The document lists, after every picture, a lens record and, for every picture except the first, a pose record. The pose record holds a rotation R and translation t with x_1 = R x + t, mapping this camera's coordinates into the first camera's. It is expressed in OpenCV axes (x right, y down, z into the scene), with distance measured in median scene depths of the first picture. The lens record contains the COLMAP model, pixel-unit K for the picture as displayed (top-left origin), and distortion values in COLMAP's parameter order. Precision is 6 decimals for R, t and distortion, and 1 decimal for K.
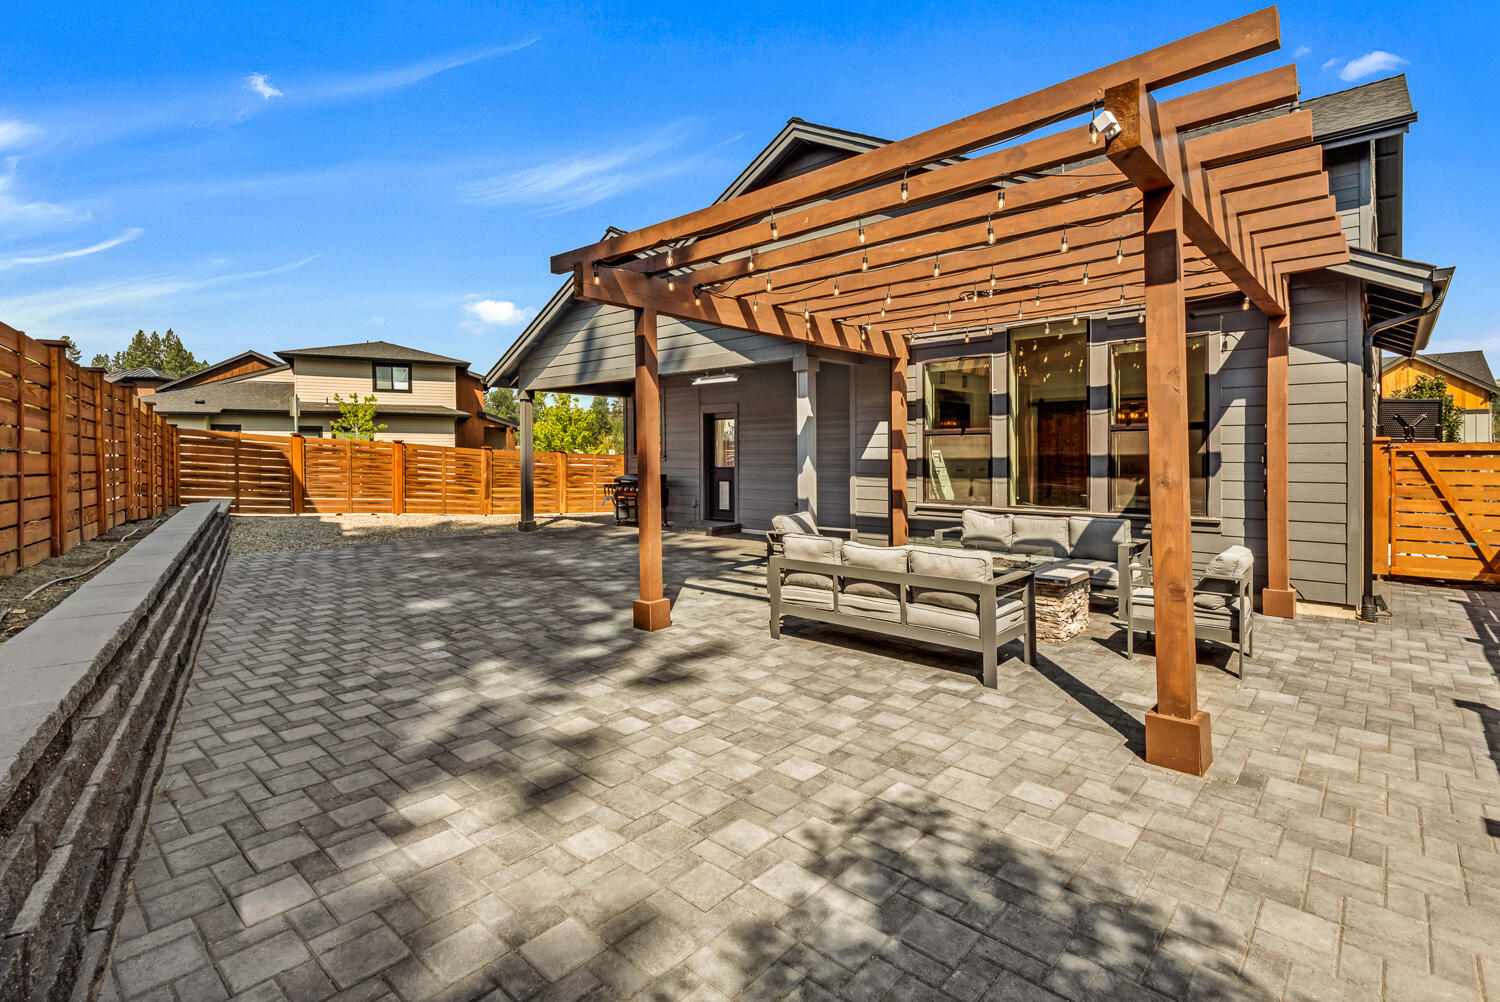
lens RADIAL K [[705.7, 0, 749.3], [0, 705.7, 462.6], [0, 0, 1]] dist [0.003283, 0.000253]
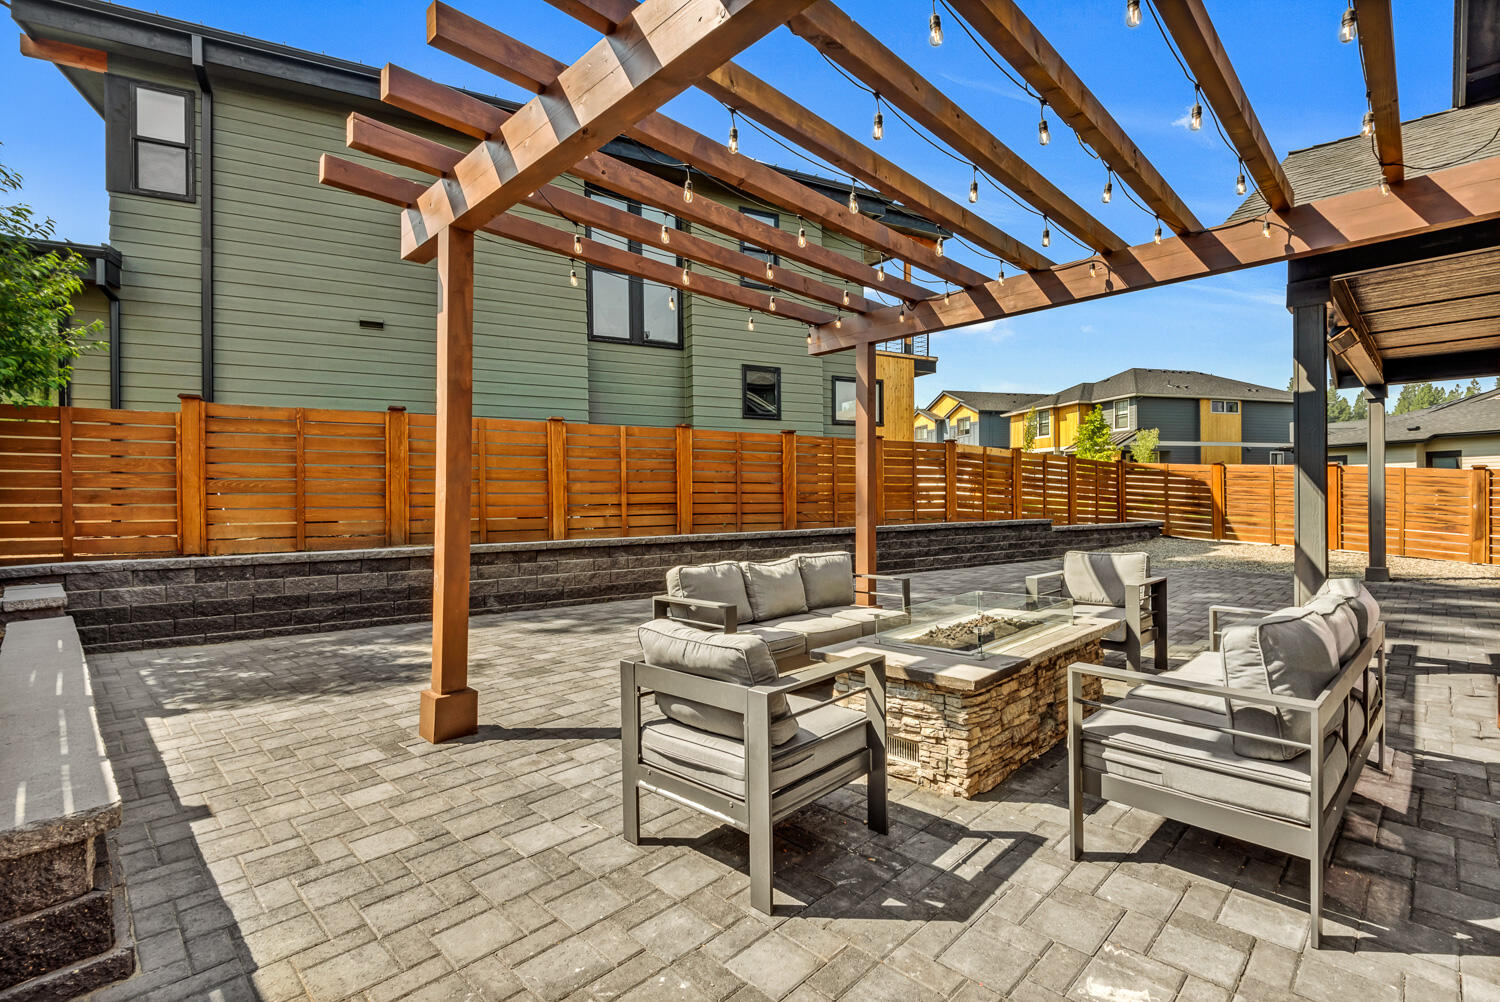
lens RADIAL K [[691.1, 0, 750.0], [0, 691.1, 501.0], [0, 0, 1]] dist [0.003028, 0.000221]
pose [[-0.039766, 0.005715, -0.999193, 0.394558], [0.000513, 0.999984, 0.005699, 0.010040], [0.999209, -0.000286, -0.039768, 0.354983]]
